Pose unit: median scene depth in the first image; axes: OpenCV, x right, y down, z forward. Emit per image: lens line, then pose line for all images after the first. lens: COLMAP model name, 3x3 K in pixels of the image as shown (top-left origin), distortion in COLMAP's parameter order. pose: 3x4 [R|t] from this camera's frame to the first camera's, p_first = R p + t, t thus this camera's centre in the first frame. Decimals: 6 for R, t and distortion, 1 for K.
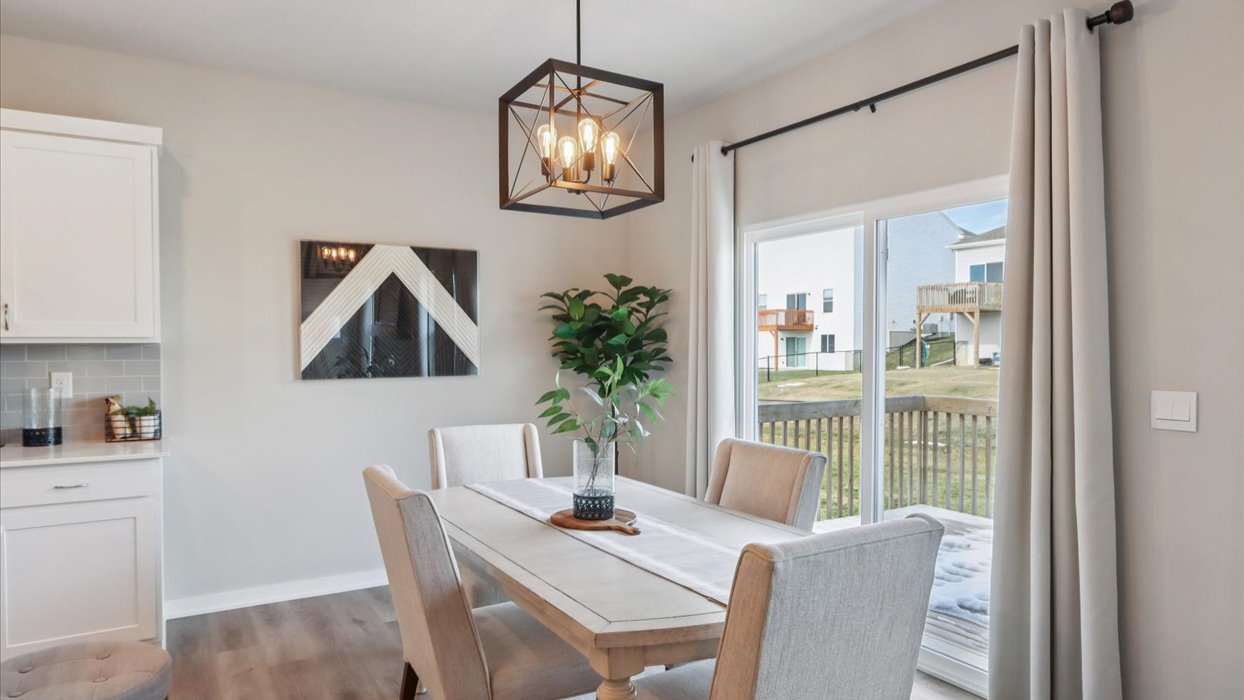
lens RADIAL K [[743.4, 0, 622.1], [0, 743.4, 343.8], [0, 0, 1]] dist [-0.016720, 0.001724]
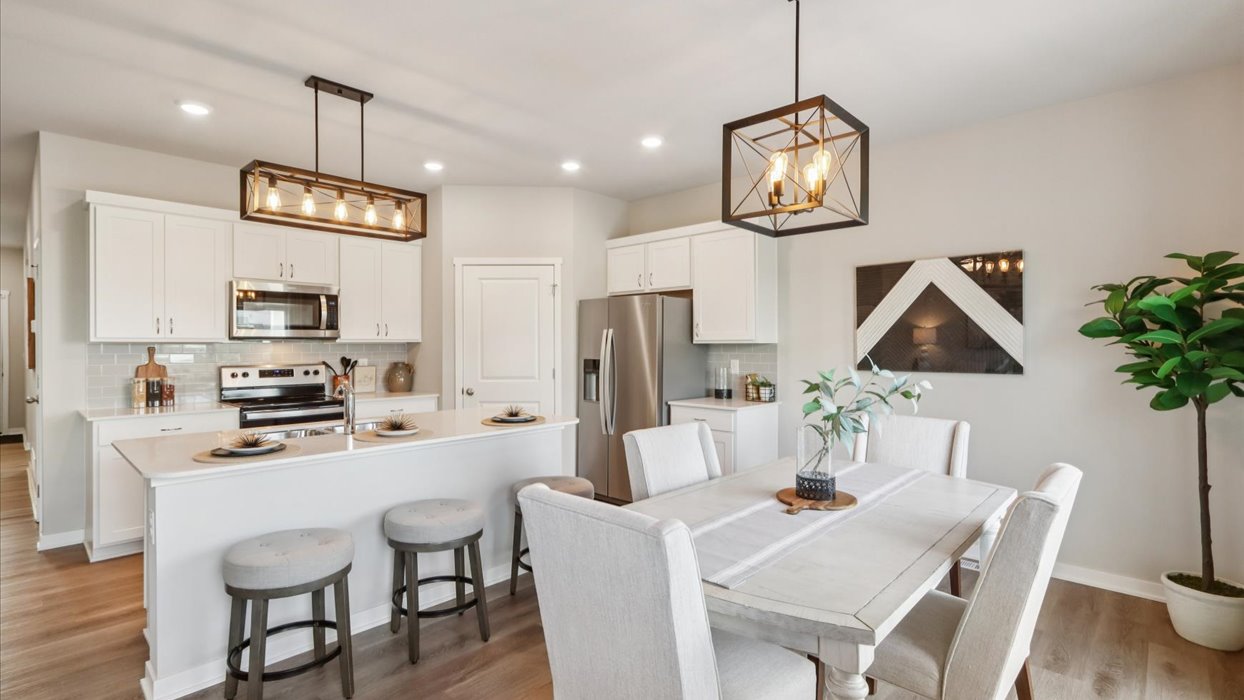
lens RADIAL K [[577.6, 0, 623.0], [0, 577.6, 349.1], [0, 0, 1]] dist [-0.005494, -0.000393]
pose [[0.267817, 0.007781, -0.963438, 0.434280], [0.001502, 0.999963, 0.008494, 0.000413], [0.963469, -0.003722, 0.267795, 0.288922]]
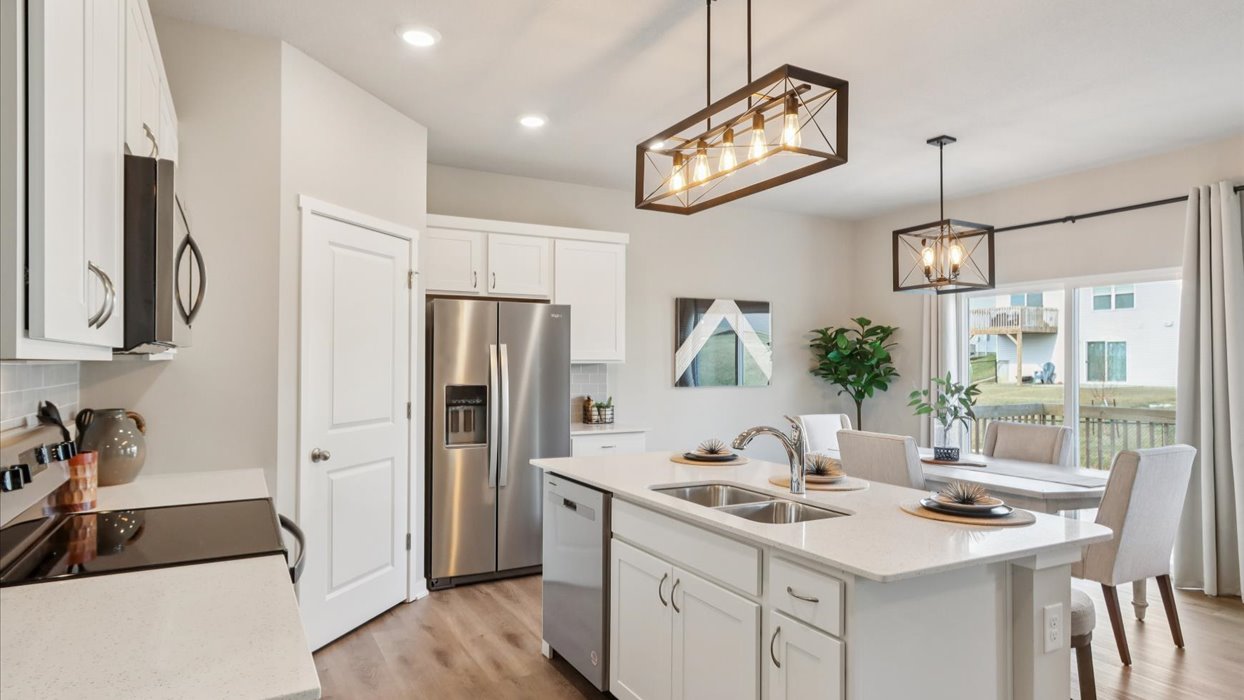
lens RADIAL K [[697.8, 0, 621.4], [0, 697.8, 355.5], [0, 0, 1]] dist [0.003130, 0.001295]
pose [[0.998899, 0.002071, -0.046870, -0.448367], [-0.002484, 0.999959, -0.008747, -0.004361], [0.046850, 0.008854, 0.998863, -0.445572]]
